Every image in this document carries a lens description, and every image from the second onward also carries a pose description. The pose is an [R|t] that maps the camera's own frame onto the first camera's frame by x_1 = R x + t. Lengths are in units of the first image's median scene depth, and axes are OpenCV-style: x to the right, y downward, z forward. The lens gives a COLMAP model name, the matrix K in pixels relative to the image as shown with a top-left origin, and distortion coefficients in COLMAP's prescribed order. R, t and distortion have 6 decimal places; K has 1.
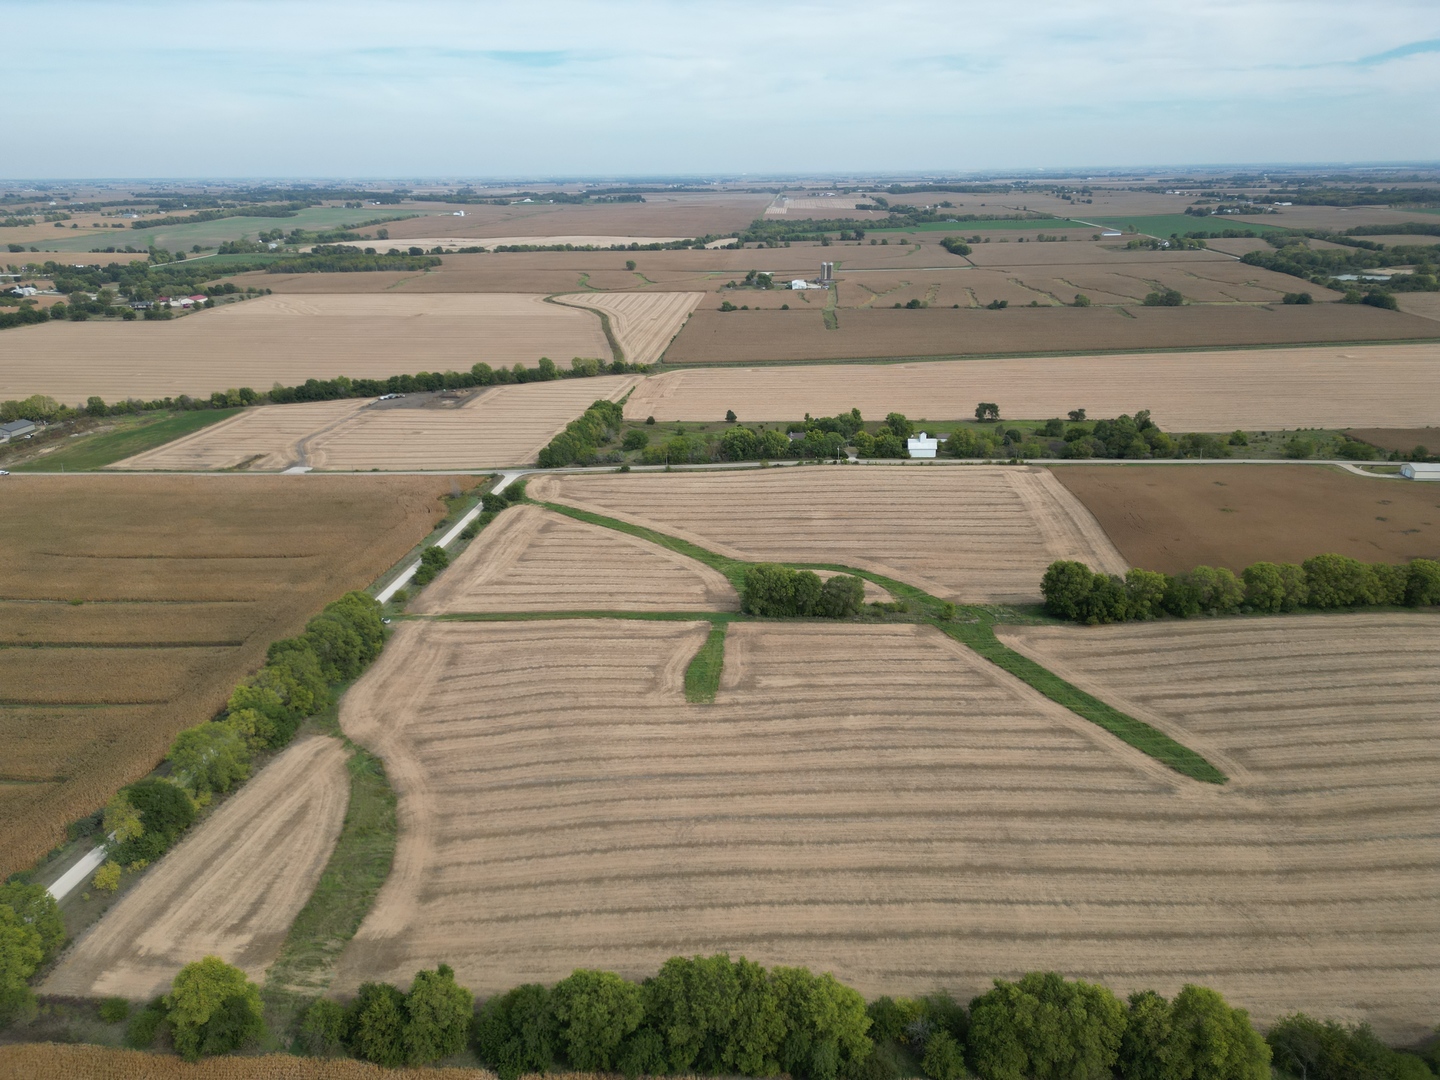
lens RADIAL K [[1001.4, 0, 723.0], [0, 1001.4, 546.6], [0, 0, 1]] dist [0.074168, -0.064918]
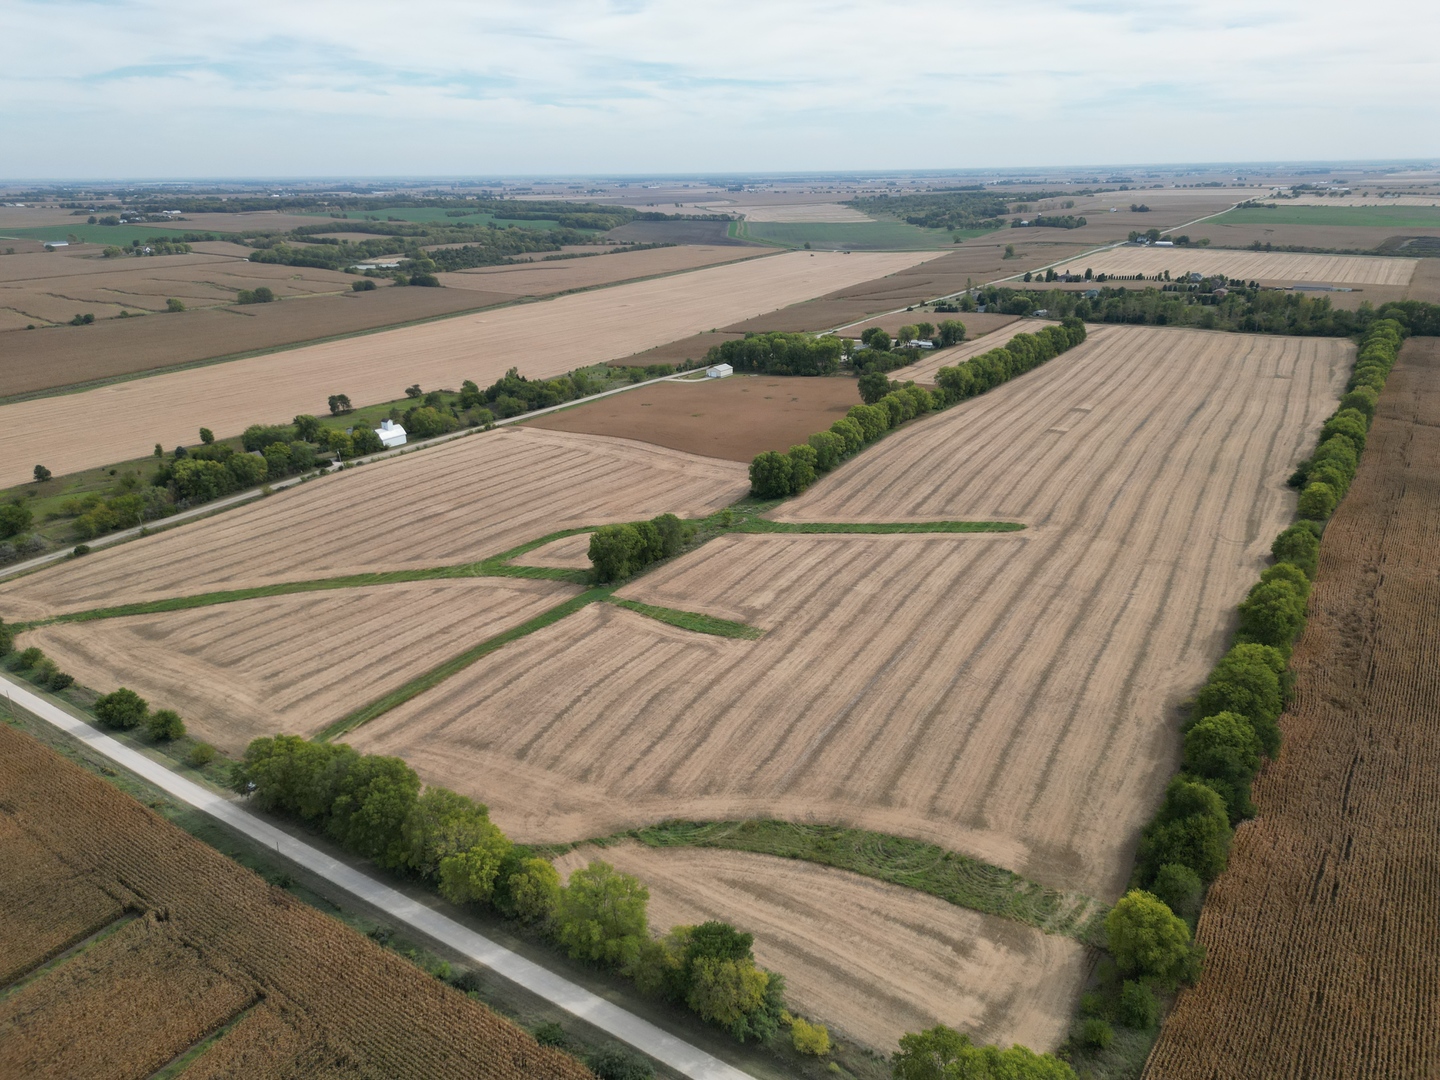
lens RADIAL K [[1001.4, 0, 723.0], [0, 1001.4, 546.6], [0, 0, 1]] dist [0.074168, -0.064918]
pose [[0.509534, -0.297473, 0.807394, -0.675418], [0.309265, 0.938948, 0.150770, -0.074487], [-0.802951, 0.172876, 0.570424, 0.361624]]
